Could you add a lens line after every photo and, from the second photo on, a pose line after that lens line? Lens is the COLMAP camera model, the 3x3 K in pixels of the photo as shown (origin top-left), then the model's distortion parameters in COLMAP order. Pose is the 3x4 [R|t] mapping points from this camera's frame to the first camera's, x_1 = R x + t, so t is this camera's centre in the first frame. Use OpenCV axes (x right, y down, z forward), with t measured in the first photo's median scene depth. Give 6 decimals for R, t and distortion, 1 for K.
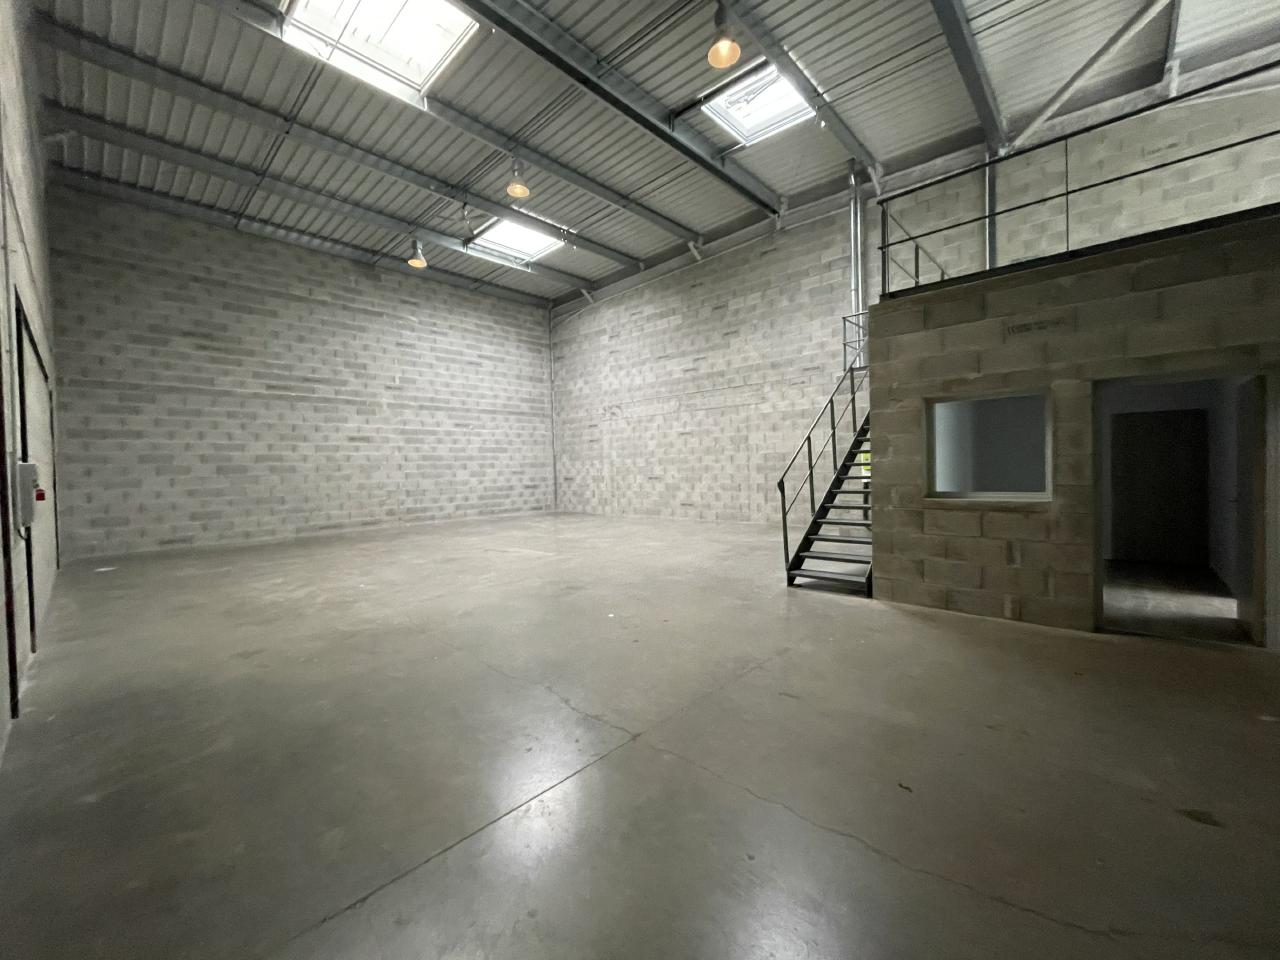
lens RADIAL K [[516.1, 0, 641.4], [0, 516.1, 476.7], [0, 0, 1]] dist [-0.003949, -0.000175]
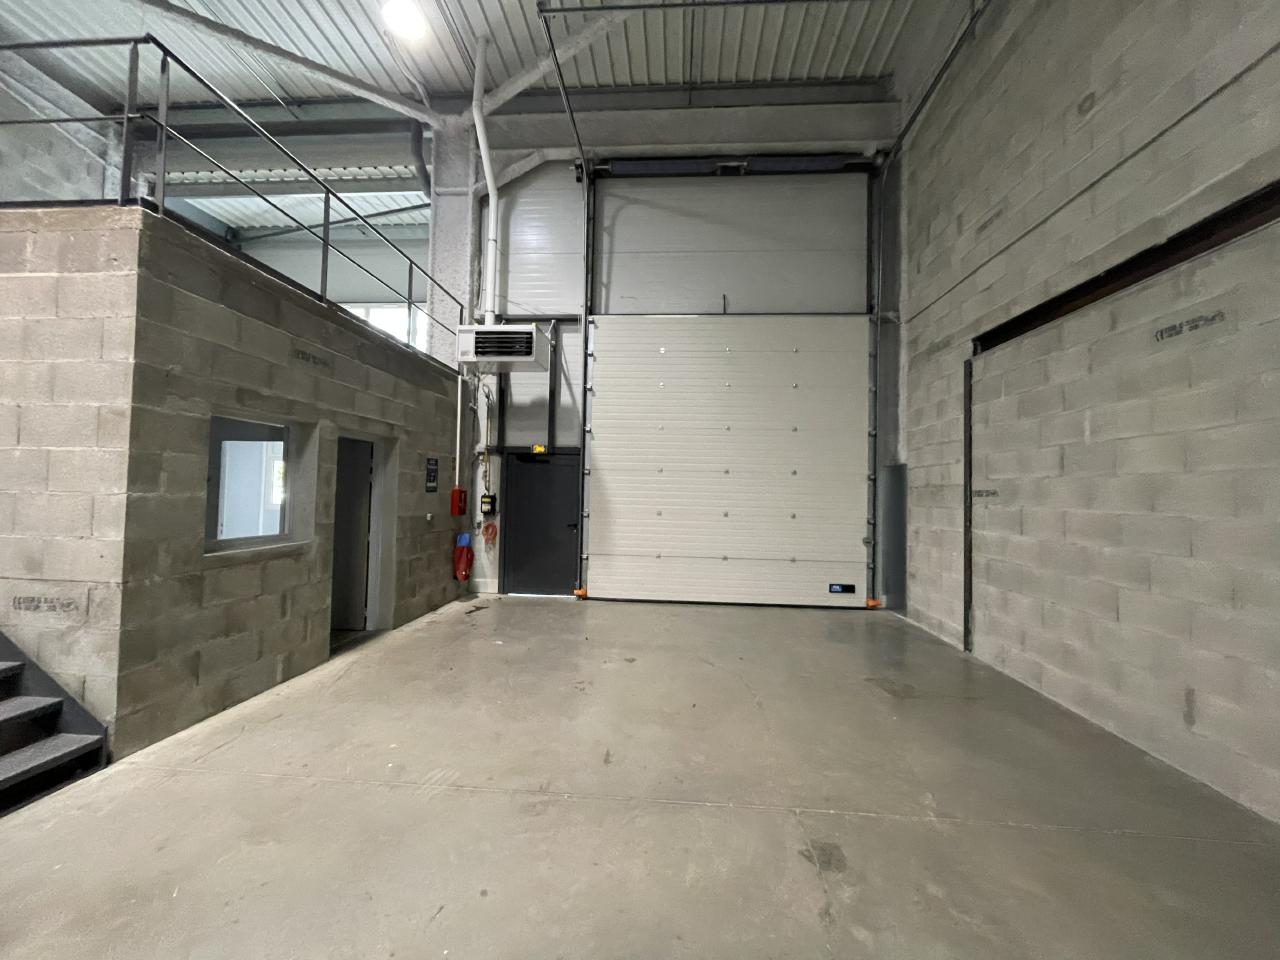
lens RADIAL K [[516.1, 0, 641.4], [0, 516.1, 476.7], [0, 0, 1]] dist [-0.003949, -0.000175]
pose [[-0.624803, 0.032855, 0.780091, -0.113867], [0.006520, 0.999299, -0.036865, -0.010586], [-0.780755, -0.017947, -0.624579, 0.355137]]
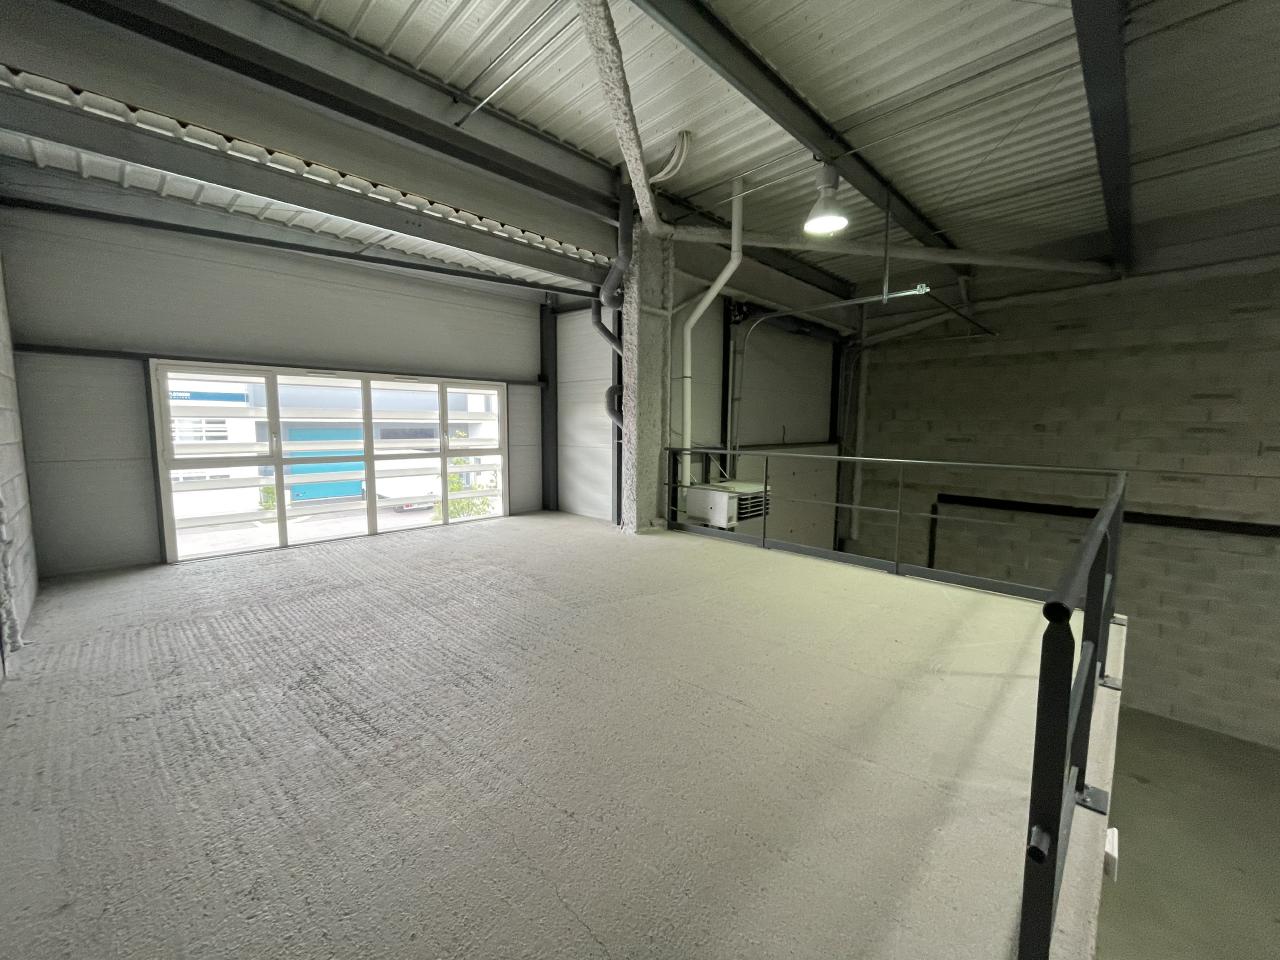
lens RADIAL K [[516.1, 0, 641.4], [0, 516.1, 476.7], [0, 0, 1]] dist [-0.003949, -0.000175]
pose [[-0.999910, 0.013269, 0.001933, 0.446244], [0.013408, 0.991062, 0.132725, -0.250320], [-0.000155, 0.132739, -0.991151, 0.649890]]
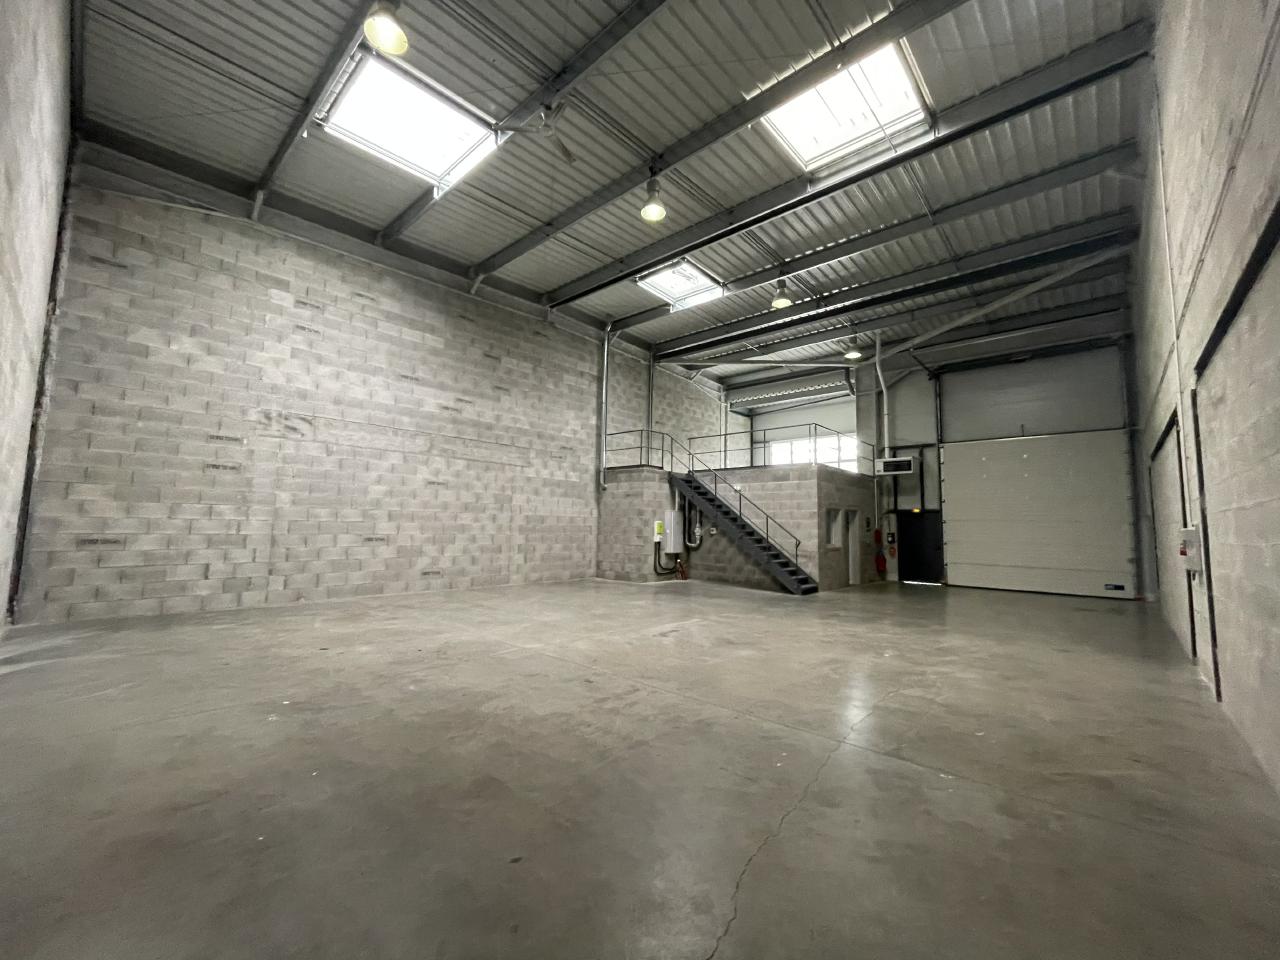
lens RADIAL K [[516.1, 0, 641.4], [0, 516.1, 476.7], [0, 0, 1]] dist [-0.003949, -0.000175]
pose [[-0.011736, 0.117845, 0.992963, -0.735881], [-0.002490, 0.993025, -0.117881, -0.000049], [-0.999928, -0.003856, -0.011361, 0.709727]]
